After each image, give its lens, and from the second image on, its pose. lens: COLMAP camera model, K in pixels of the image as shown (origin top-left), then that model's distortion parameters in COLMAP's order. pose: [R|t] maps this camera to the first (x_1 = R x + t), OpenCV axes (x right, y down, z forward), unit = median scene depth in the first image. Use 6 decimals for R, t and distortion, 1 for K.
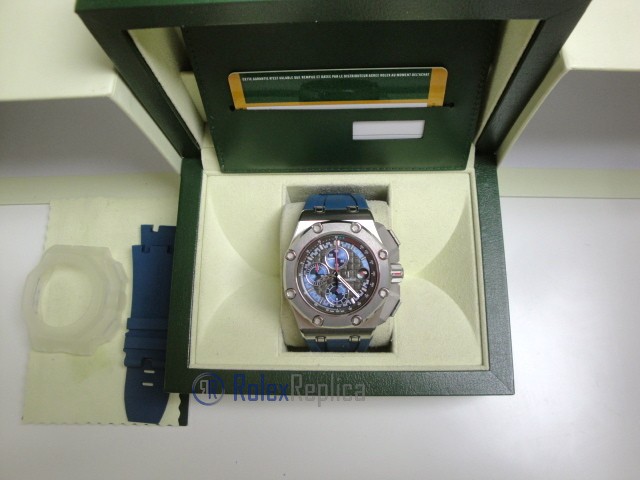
lens RADIAL K [[521.6, 0, 322.3], [0, 521.6, 230.8], [0, 0, 1]] dist [-0.137056, -0.004099]
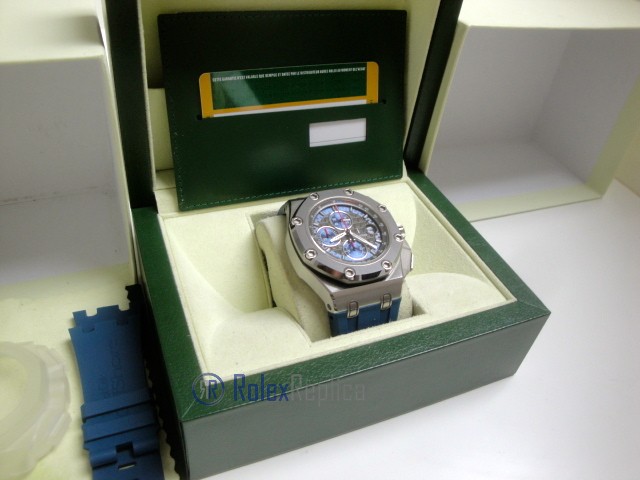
lens RADIAL K [[529.0, 0, 320.0], [0, 529.0, 240.0], [0, 0, 1]] dist [-0.131582, -0.003522]
pose [[0.908271, -0.135142, 0.395955, -0.389604], [0.327521, 0.818550, -0.471917, 0.517437], [-0.260333, 0.558312, 0.787727, 0.245896]]
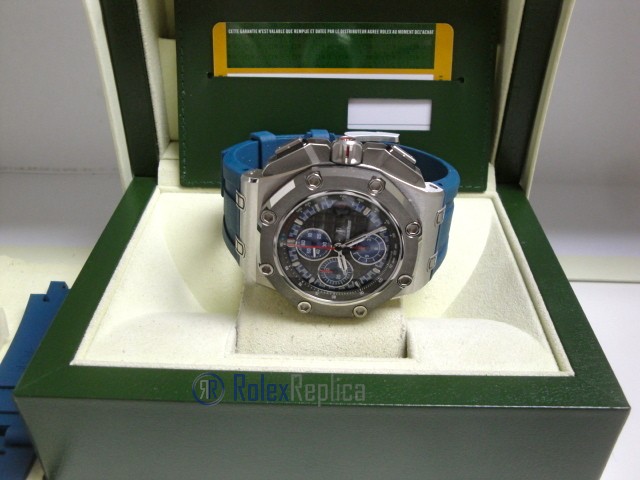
lens RADIAL K [[607.1, 0, 320.0], [0, 607.1, 240.0], [0, 0, 1]] dist [-0.063509, -0.002533]
pose [[0.998041, 0.058710, 0.021622, 0.003870], [-0.031733, 0.772863, -0.633779, 0.597516], [-0.053920, 0.631851, 0.773212, 0.367856]]
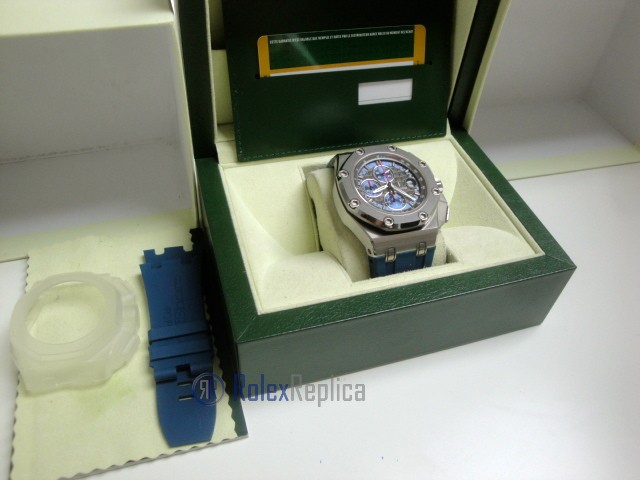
lens RADIAL K [[529.0, 0, 320.0], [0, 529.0, 240.0], [0, 0, 1]] dist [-0.131582, -0.003522]
pose [[0.947258, -0.133647, 0.291273, -0.412526], [0.253917, 0.867513, -0.427724, 0.577313], [-0.195519, 0.479124, 0.855694, 0.163921]]
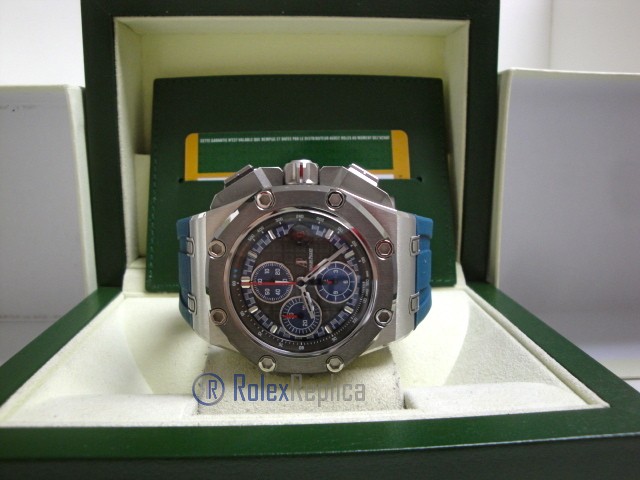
lens RADIAL K [[529.0, 0, 320.0], [0, 529.0, 240.0], [0, 0, 1]] dist [-0.131582, -0.003522]
pose [[0.996800, 0.036145, 0.071299, 0.005670], [0.047623, 0.447863, -0.892833, 0.621518], [-0.064204, 0.893372, 0.444708, 0.649485]]
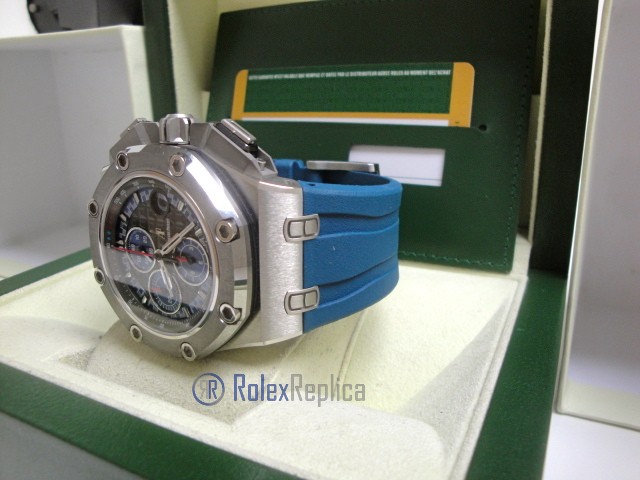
lens RADIAL K [[521.6, 0, 322.3], [0, 521.6, 230.8], [0, 0, 1]] dist [-0.137056, -0.004099]
pose [[0.898329, 0.160177, -0.409083, 0.347786], [-0.427097, 0.536567, -0.727794, 0.423435], [0.102924, 0.828516, 0.550425, 0.668520]]
